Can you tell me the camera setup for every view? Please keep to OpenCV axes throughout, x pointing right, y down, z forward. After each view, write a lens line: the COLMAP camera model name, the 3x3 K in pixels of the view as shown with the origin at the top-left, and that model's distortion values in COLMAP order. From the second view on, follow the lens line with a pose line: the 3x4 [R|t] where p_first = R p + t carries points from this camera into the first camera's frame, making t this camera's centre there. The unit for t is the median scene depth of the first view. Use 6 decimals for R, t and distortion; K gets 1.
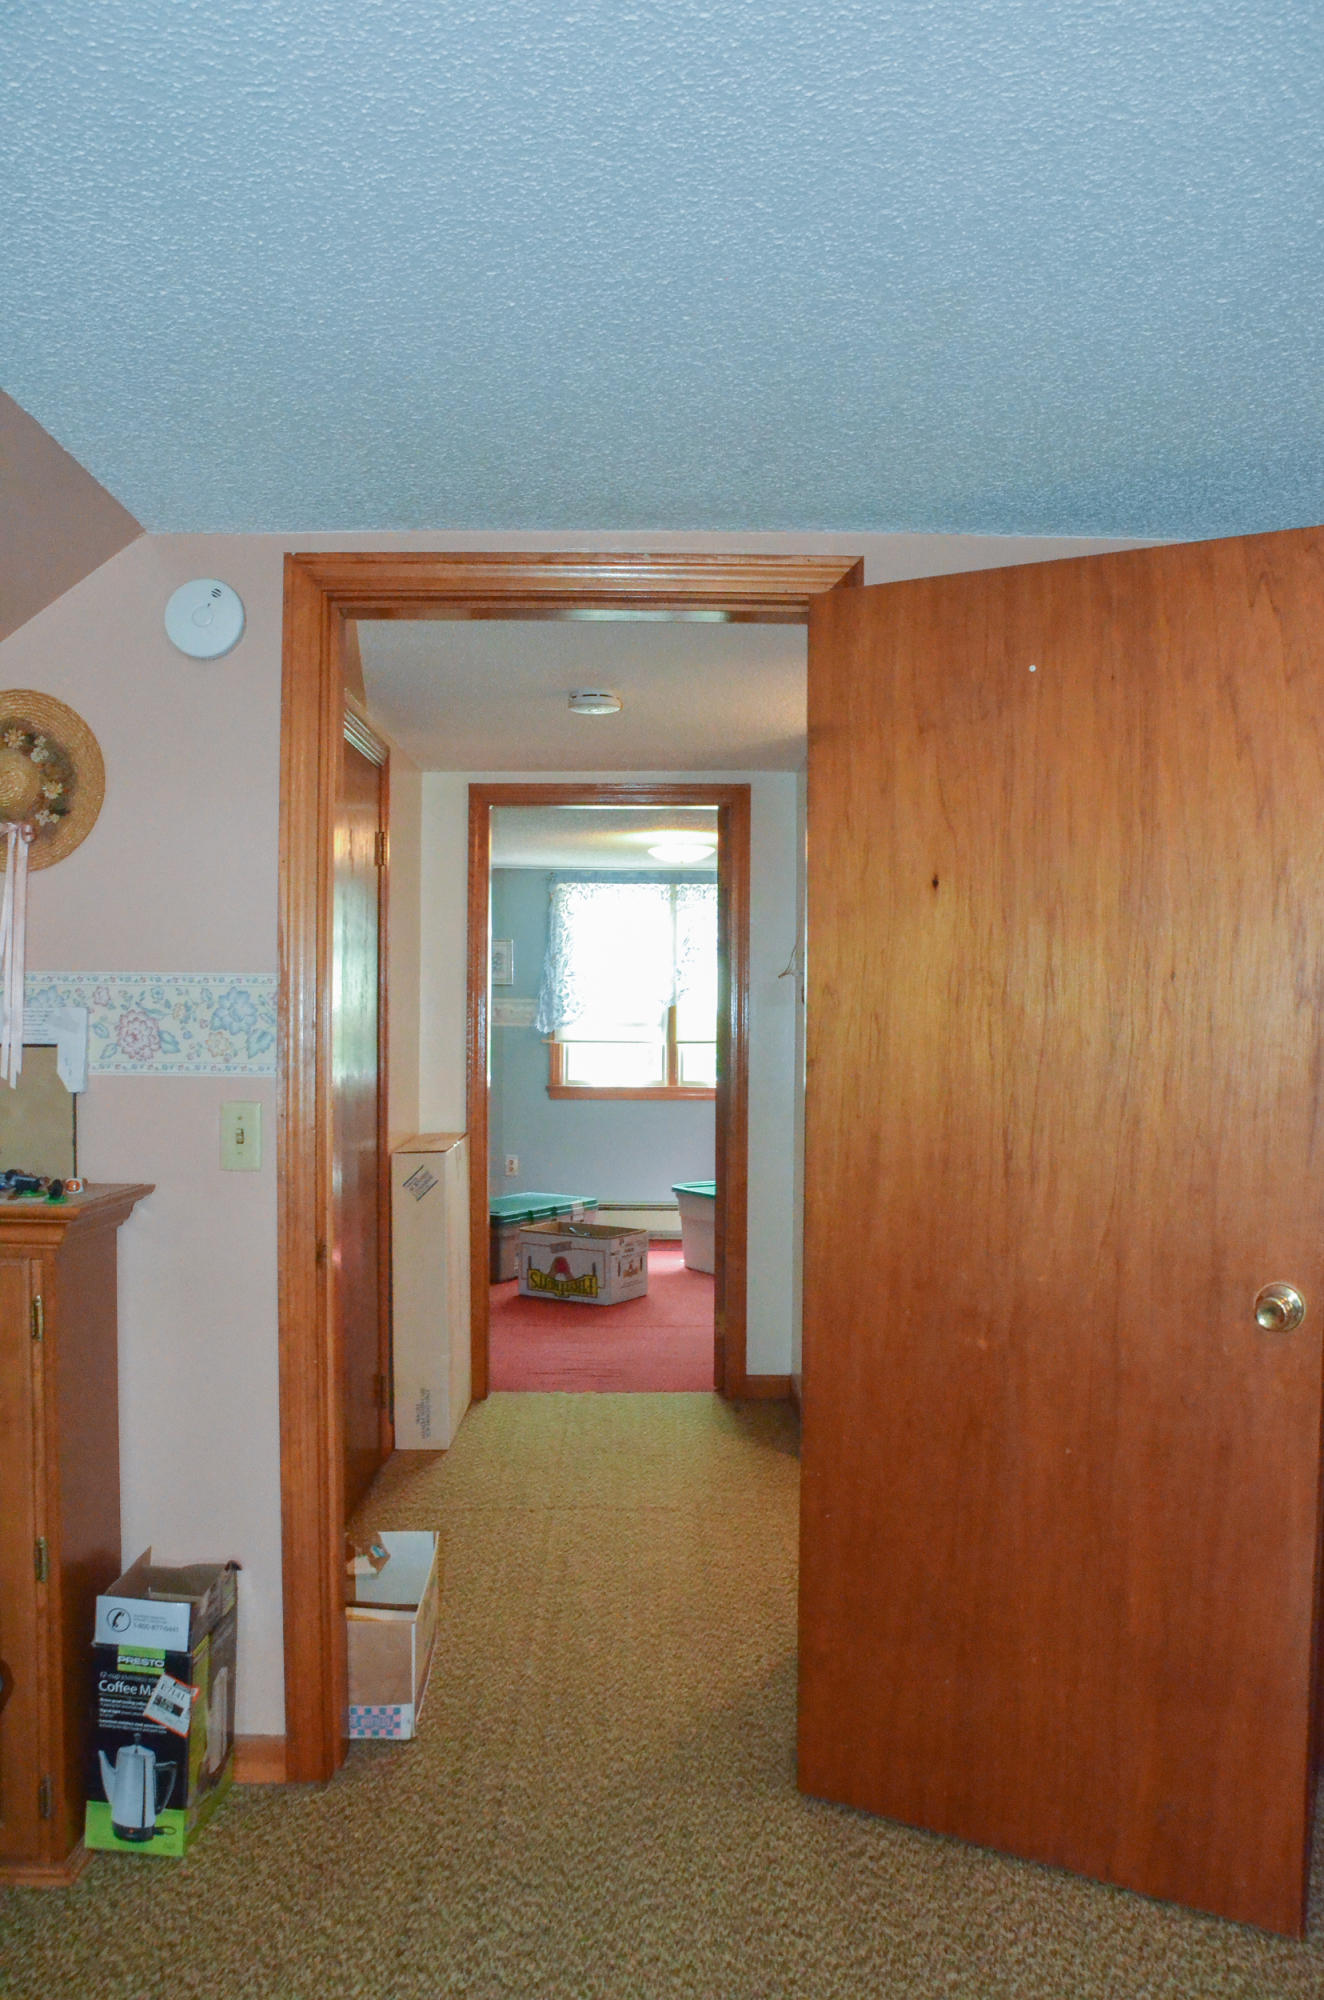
lens RADIAL K [[1549.0, 0, 662.1], [0, 1549.0, 997.6], [0, 0, 1]] dist [-0.072060, -0.001578]
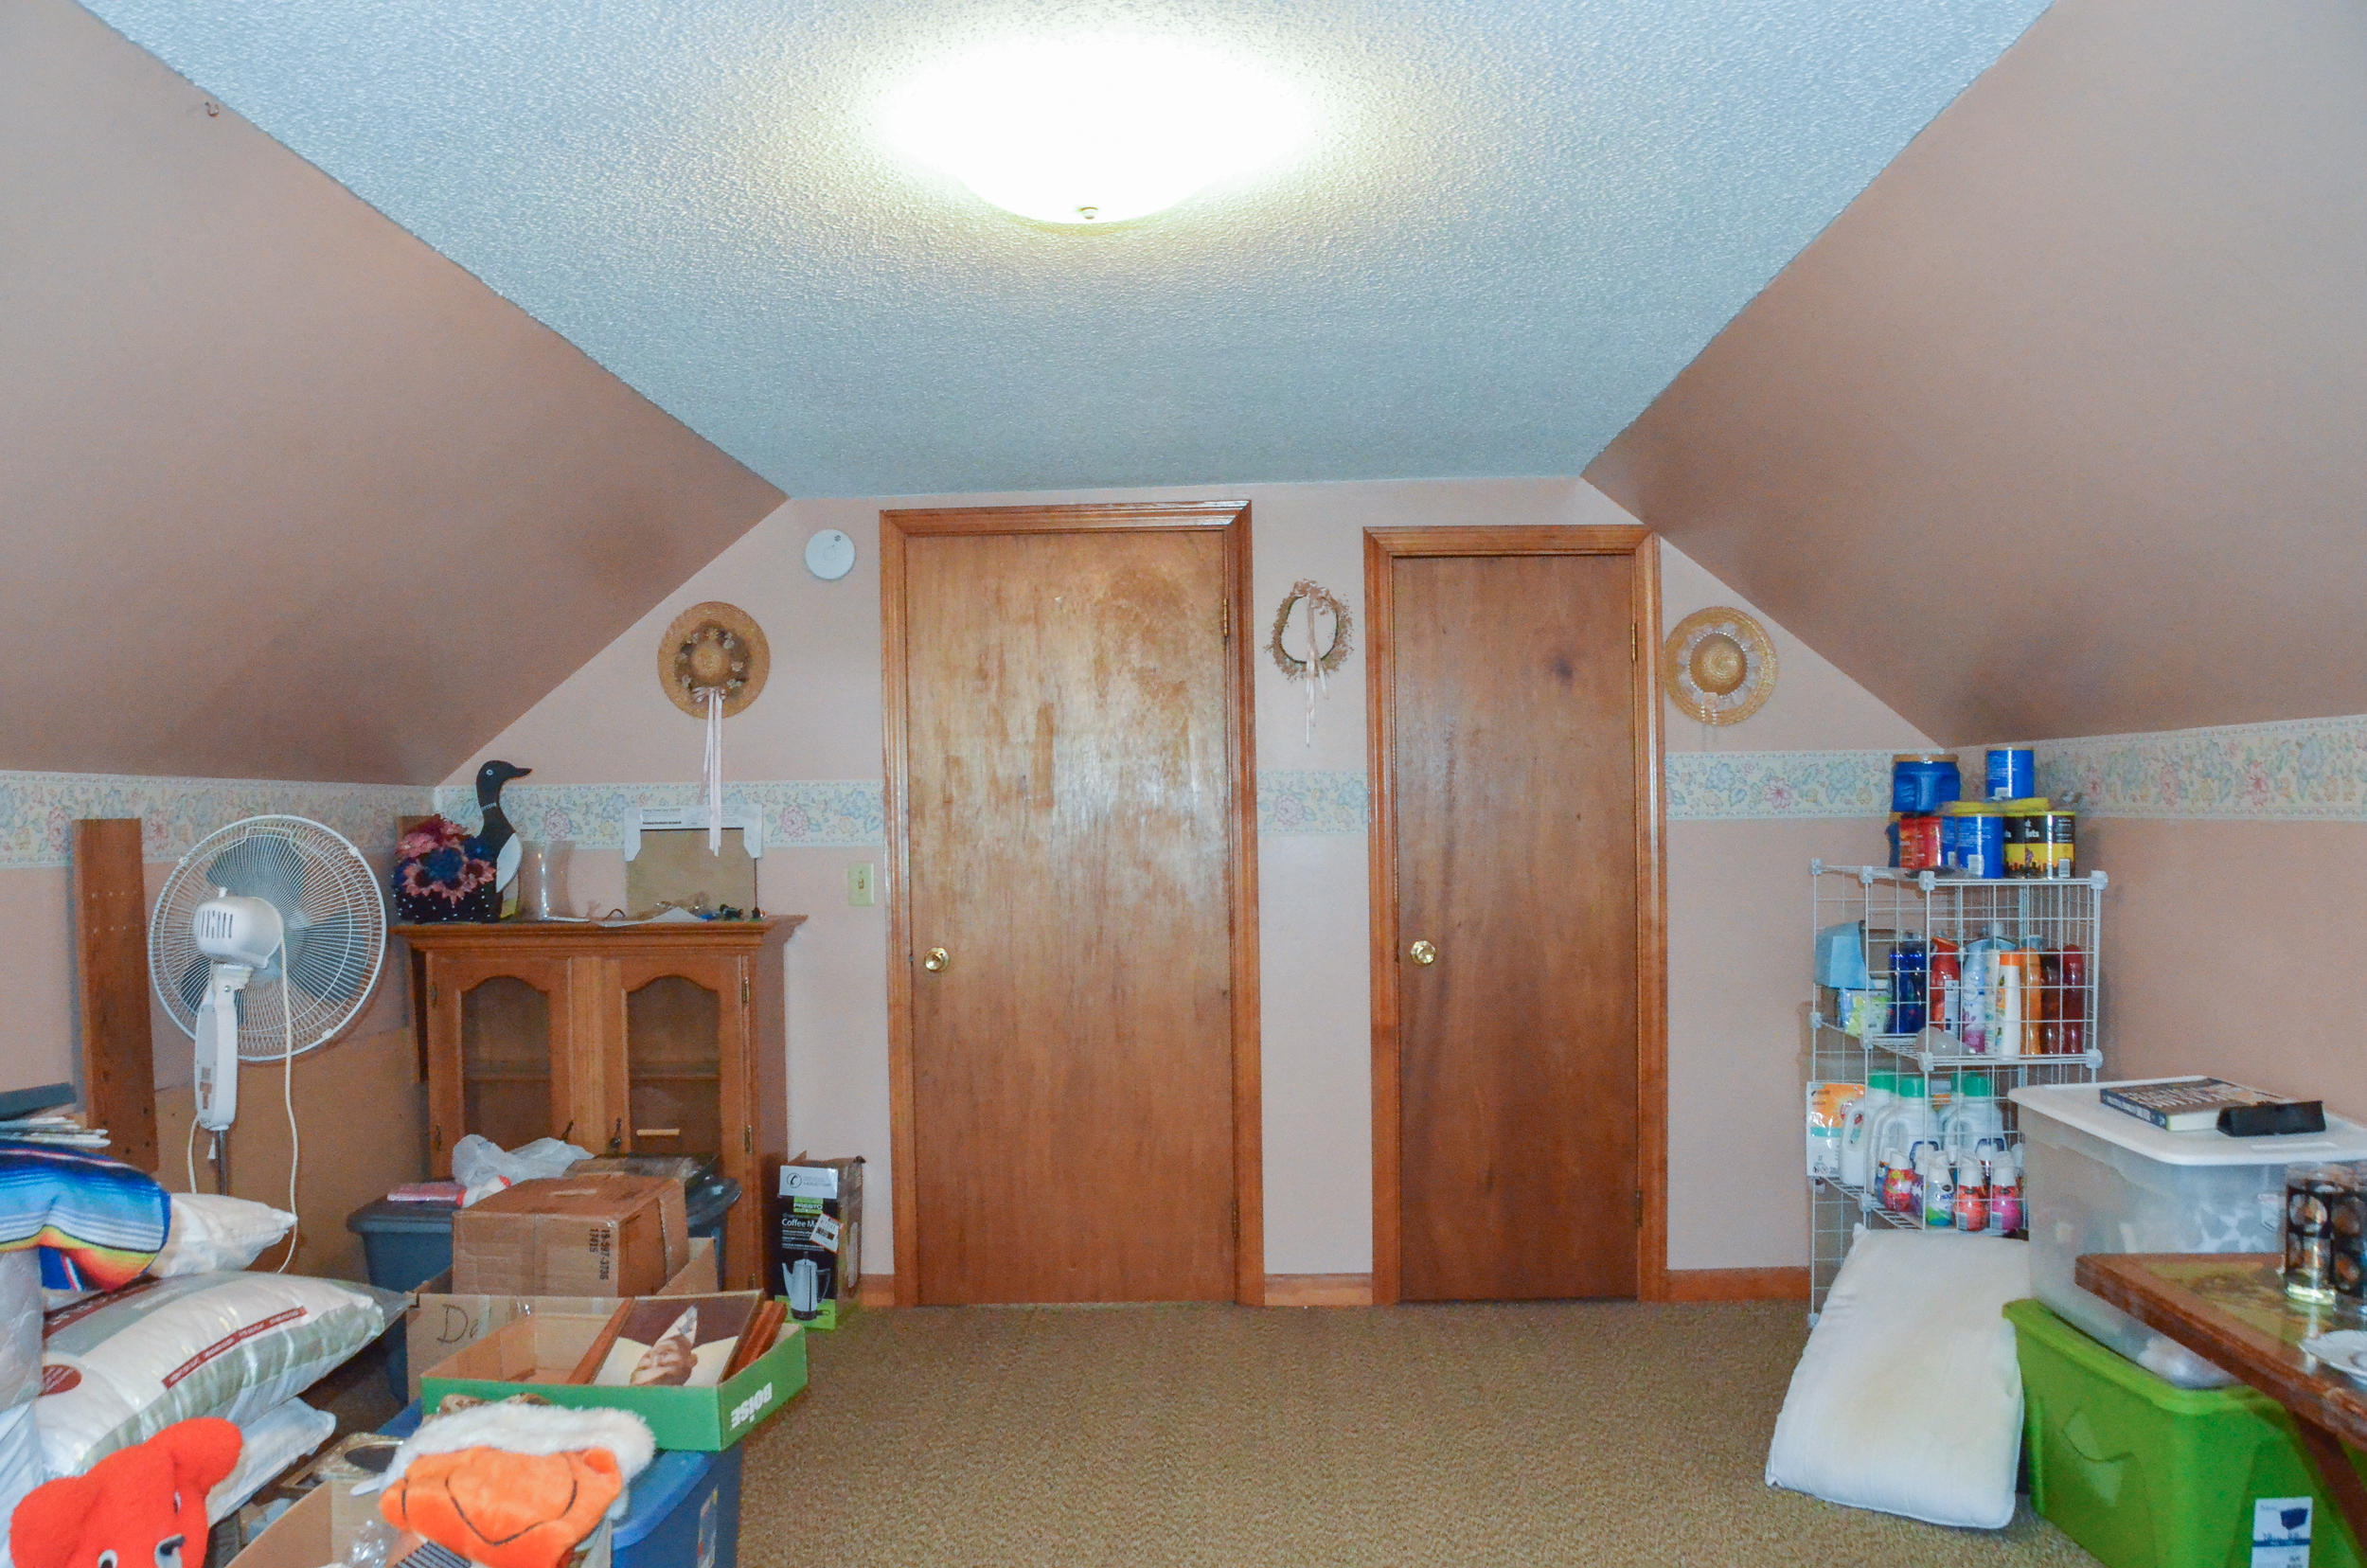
lens RADIAL K [[1833.3, 0, 1183.4], [0, 1833.3, 786.9], [0, 0, 1]] dist [-0.072060, -0.001578]
pose [[0.998884, -0.020958, -0.042330, 0.136875], [0.020793, 0.999774, -0.004327, 0.006105], [0.042411, 0.003442, 0.999094, -0.856267]]
